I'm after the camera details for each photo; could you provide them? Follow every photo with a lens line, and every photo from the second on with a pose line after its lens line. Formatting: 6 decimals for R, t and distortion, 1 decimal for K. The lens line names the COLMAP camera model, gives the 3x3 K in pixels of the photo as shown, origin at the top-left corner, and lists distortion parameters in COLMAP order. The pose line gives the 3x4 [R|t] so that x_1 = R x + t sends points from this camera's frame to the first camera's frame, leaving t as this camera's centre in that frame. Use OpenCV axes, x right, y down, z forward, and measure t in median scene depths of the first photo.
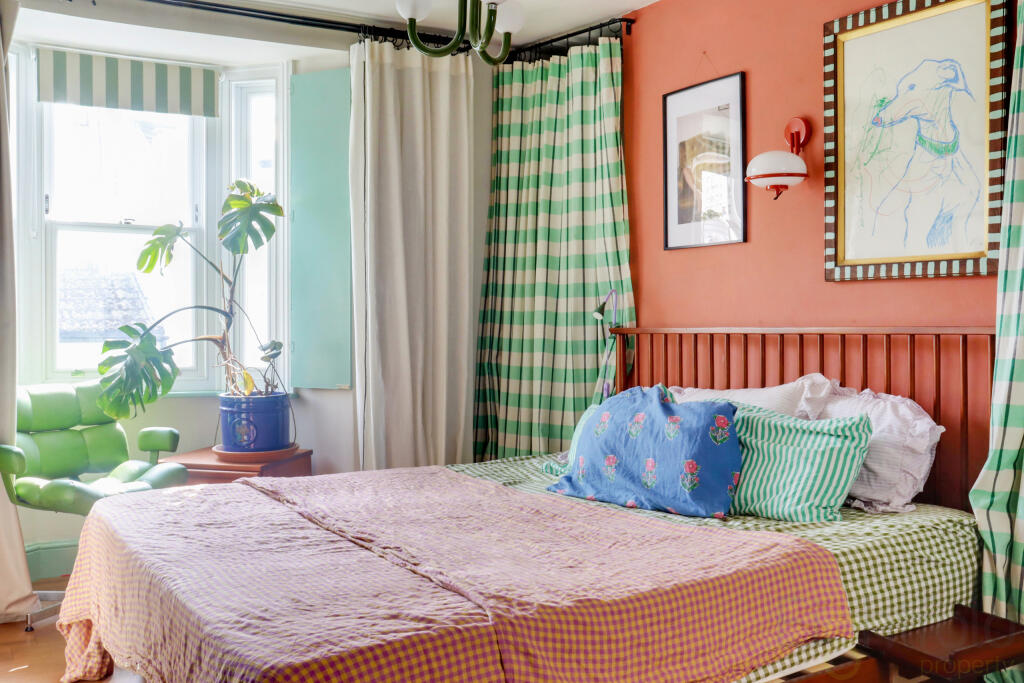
lens RADIAL K [[1033.2, 0, 512.7], [0, 1033.2, 339.7], [0, 0, 1]] dist [0.000467, 0.000000]
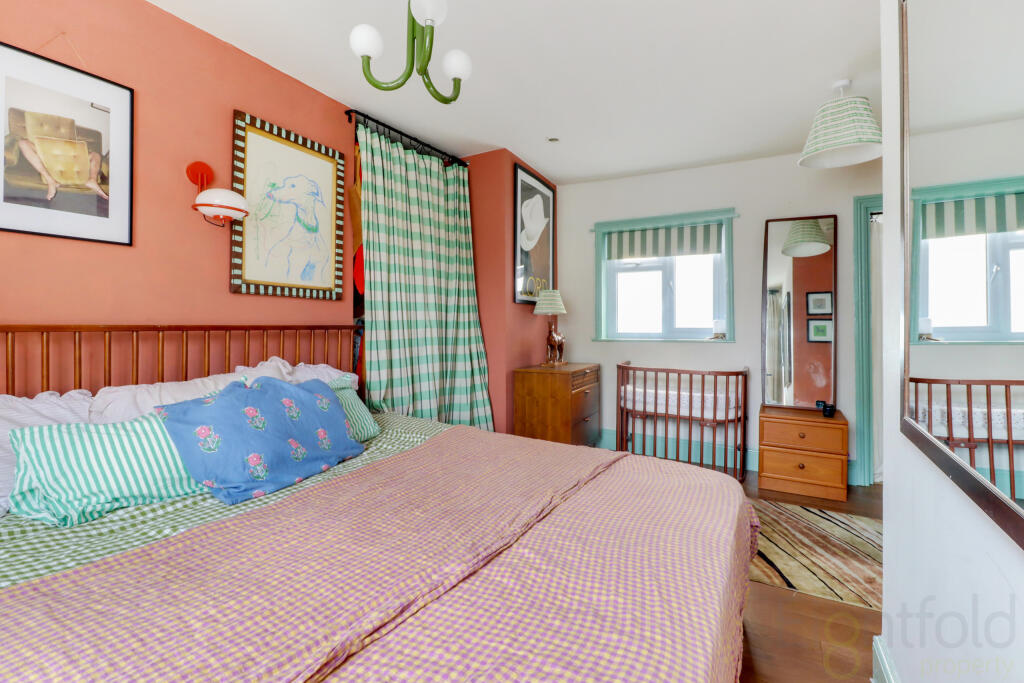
lens RADIAL K [[479.6, 0, 512.6], [0, 479.6, 331.3], [0, 0, 1]] dist [0.000164, 0.000025]
pose [[-0.483306, -0.007846, 0.875416, -0.490698], [0.006197, 0.999904, 0.012383, -0.009955], [-0.875430, 0.011409, -0.483211, 1.066390]]
